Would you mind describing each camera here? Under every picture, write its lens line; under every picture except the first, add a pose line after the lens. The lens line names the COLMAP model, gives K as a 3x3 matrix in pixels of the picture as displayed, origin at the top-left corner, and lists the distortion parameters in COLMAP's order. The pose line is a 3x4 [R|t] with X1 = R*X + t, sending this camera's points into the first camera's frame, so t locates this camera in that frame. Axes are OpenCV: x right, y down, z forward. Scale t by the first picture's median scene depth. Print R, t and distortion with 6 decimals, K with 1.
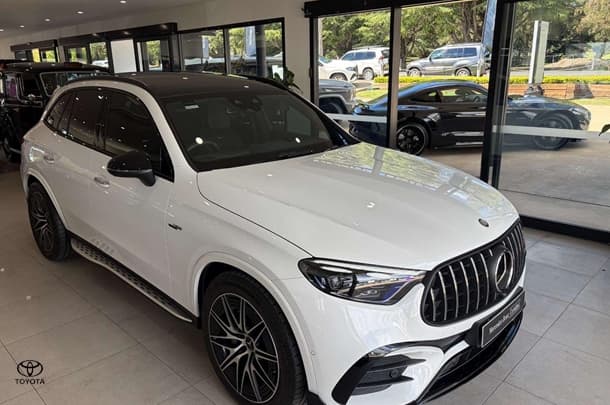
lens RADIAL K [[462.8, 0, 305.0], [0, 462.8, 202.5], [0, 0, 1]] dist [0.093611, -0.085084]
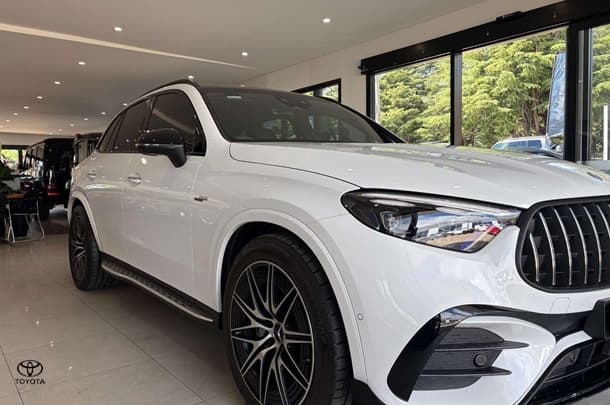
lens RADIAL K [[462.8, 0, 305.0], [0, 462.8, 202.5], [0, 0, 1]] dist [0.093611, -0.085084]
pose [[0.992096, 0.006441, -0.125316, 0.018290], [-0.033953, 0.975207, -0.218675, 0.256454], [0.120800, 0.221201, 0.967718, 0.218297]]
